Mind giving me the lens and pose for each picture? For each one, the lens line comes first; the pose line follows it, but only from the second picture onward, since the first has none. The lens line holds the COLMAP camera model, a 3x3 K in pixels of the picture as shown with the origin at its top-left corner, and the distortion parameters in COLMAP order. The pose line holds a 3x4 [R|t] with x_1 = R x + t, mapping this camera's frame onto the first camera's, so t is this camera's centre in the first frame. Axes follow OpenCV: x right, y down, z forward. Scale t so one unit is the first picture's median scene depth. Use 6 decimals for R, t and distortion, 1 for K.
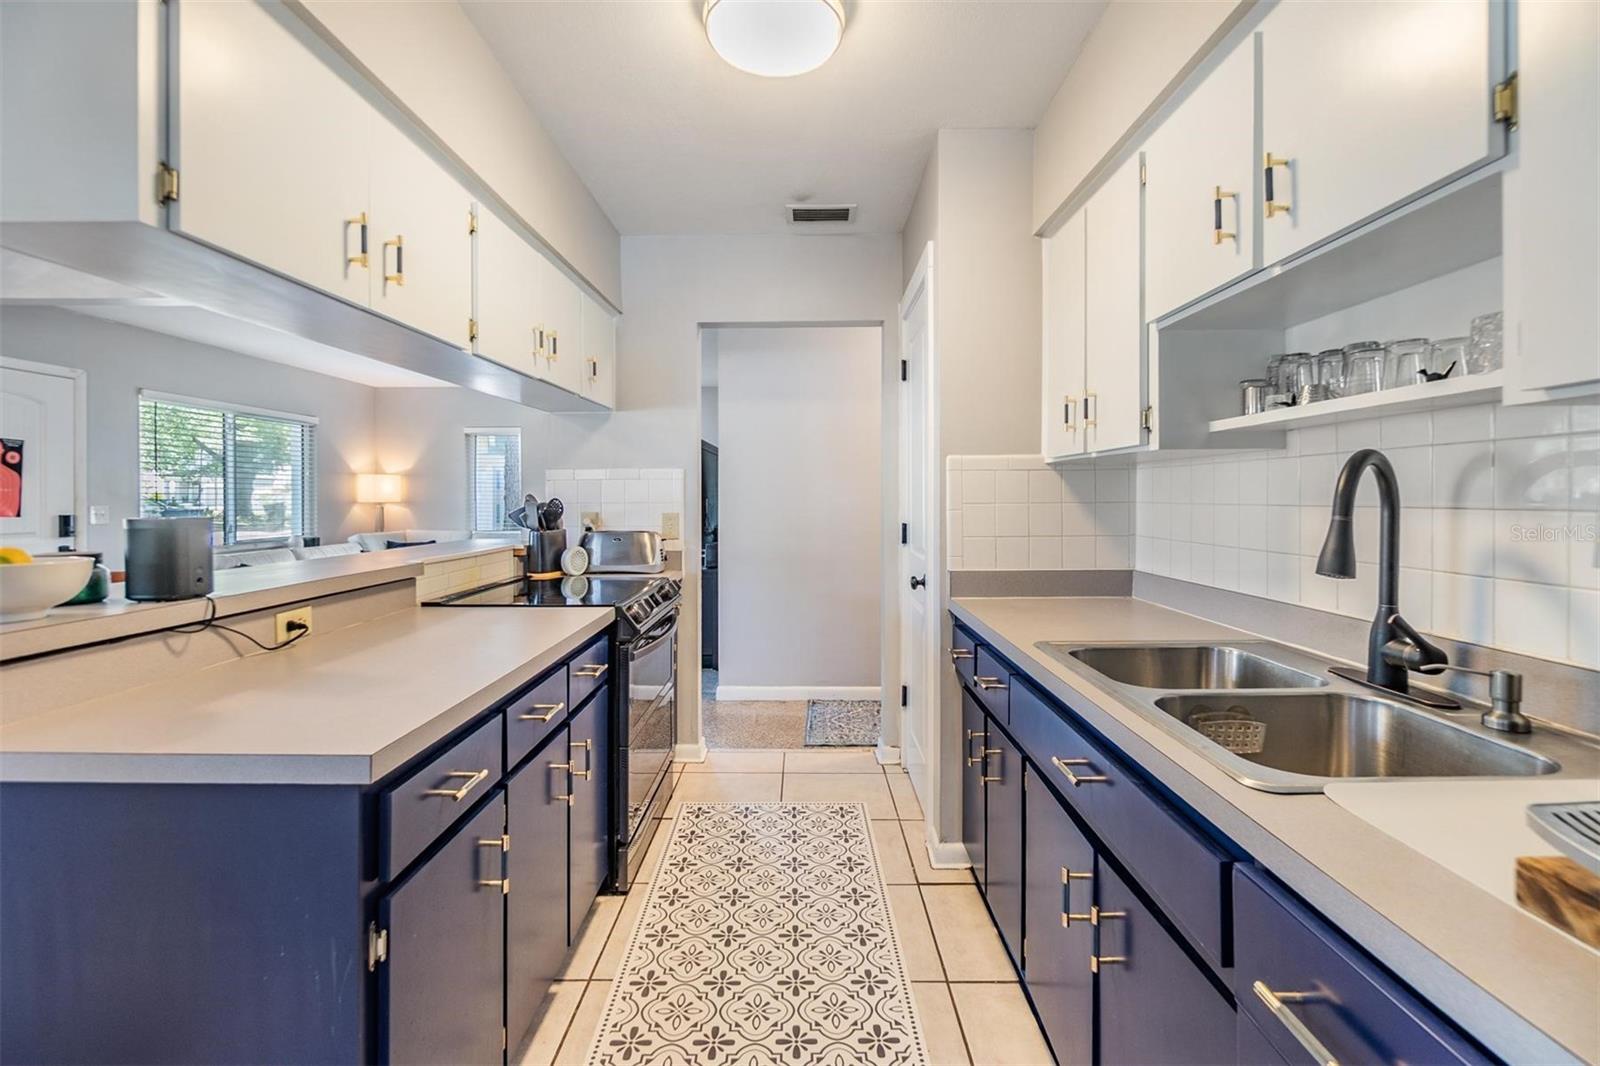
lens RADIAL K [[702.7, 0, 800.6], [0, 702.7, 500.5], [0, 0, 1]] dist [-0.005205, 0.000043]
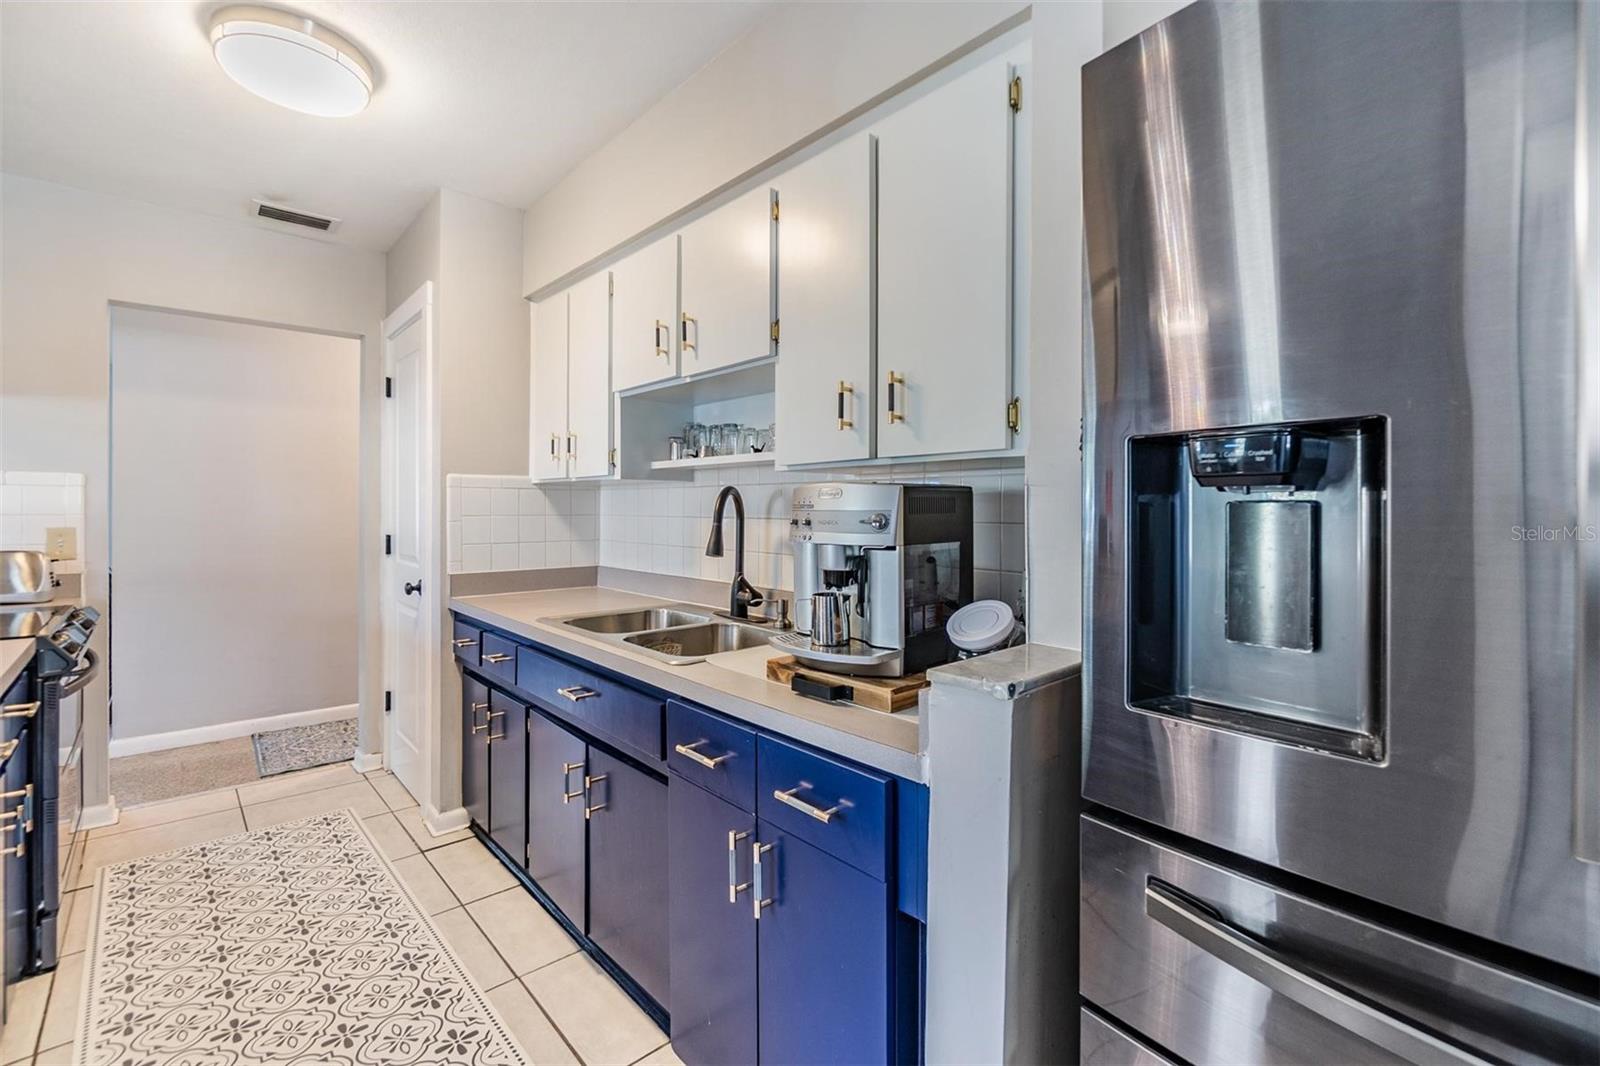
lens RADIAL K [[702.7, 0, 806.8], [0, 702.7, 514.1], [0, 0, 1]] dist [-0.005205, 0.000043]
pose [[0.726908, 0.001086, 0.686734, -0.165620], [-0.002852, 0.999995, 0.001437, -0.002346], [-0.686729, -0.003003, 0.726908, -0.258524]]
